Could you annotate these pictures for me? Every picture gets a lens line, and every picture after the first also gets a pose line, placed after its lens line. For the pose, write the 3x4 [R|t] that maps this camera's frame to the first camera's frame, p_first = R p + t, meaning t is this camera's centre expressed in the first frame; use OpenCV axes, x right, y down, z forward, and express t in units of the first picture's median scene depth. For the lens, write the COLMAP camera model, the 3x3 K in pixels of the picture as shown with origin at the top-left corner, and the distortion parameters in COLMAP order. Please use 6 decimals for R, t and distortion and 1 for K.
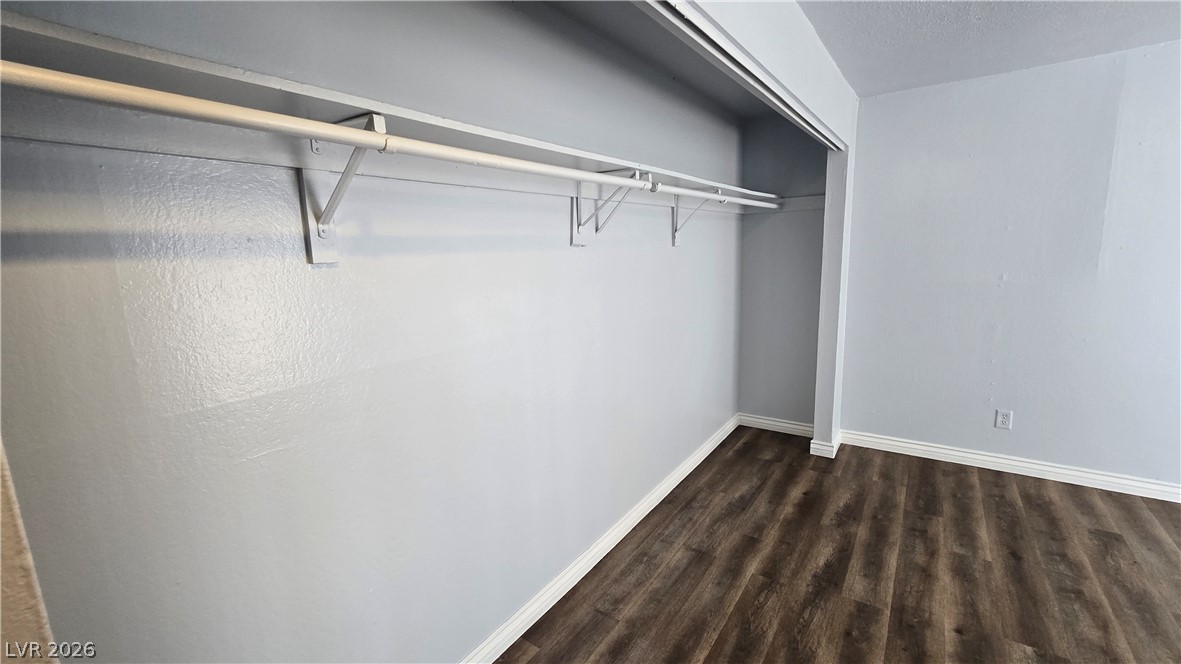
lens RADIAL K [[483.3, 0, 588.3], [0, 483.3, 331.2], [0, 0, 1]] dist [0.002261, -0.000021]
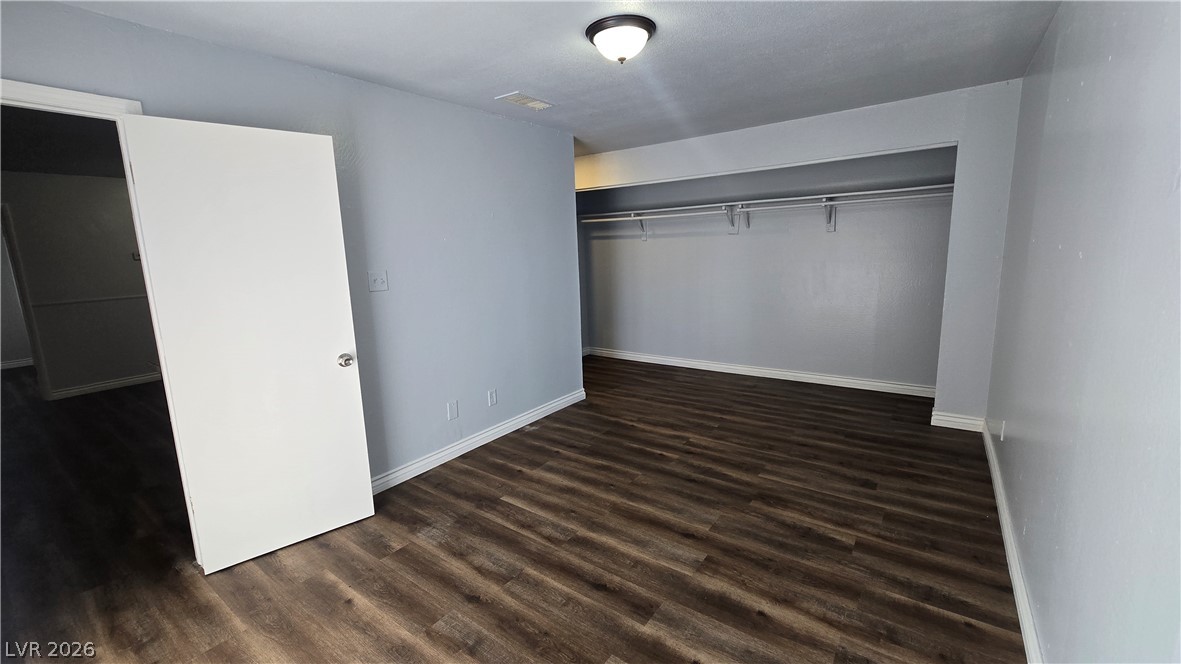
lens RADIAL K [[483.3, 0, 588.6], [0, 483.3, 330.1], [0, 0, 1]] dist [0.002261, -0.000021]
pose [[-0.011968, 0.211928, -0.977212, 2.188914], [-0.130389, 0.968607, 0.211658, -0.111029], [0.991391, 0.129951, 0.016040, 0.251577]]
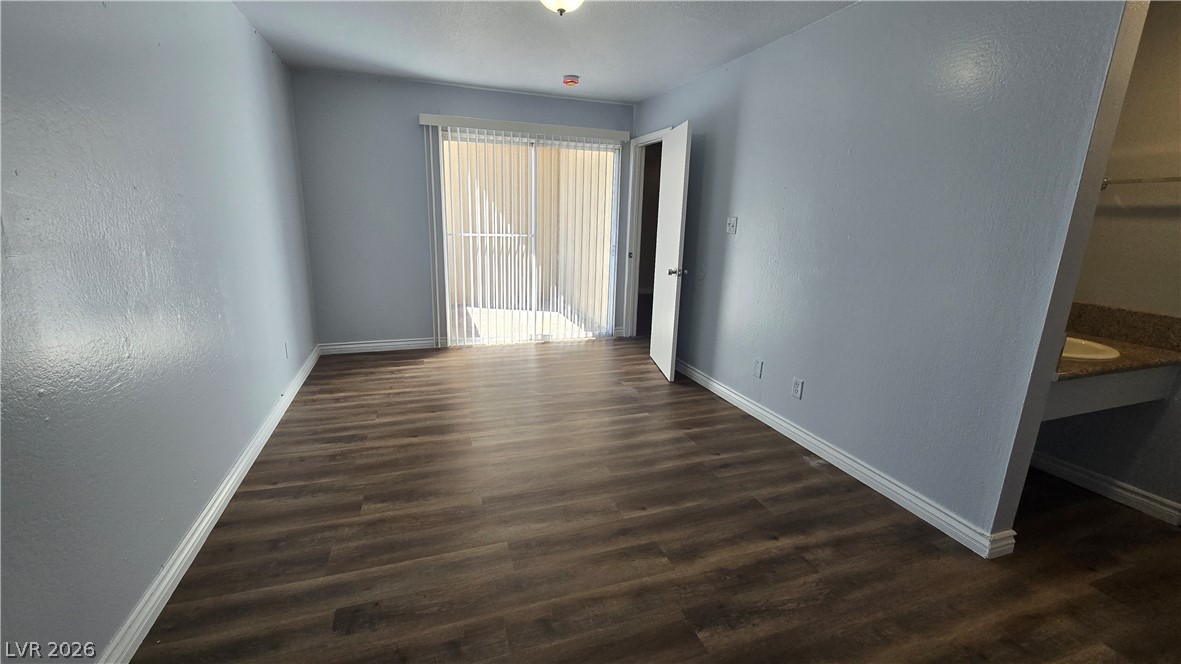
lens RADIAL K [[483.3, 0, 586.1], [0, 483.3, 331.8], [0, 0, 1]] dist [0.002261, -0.000021]
pose [[-0.811501, -0.117952, 0.572323, 0.469800], [0.103791, 0.934749, 0.339812, -0.148839], [-0.575059, 0.335160, -0.746307, 1.191580]]
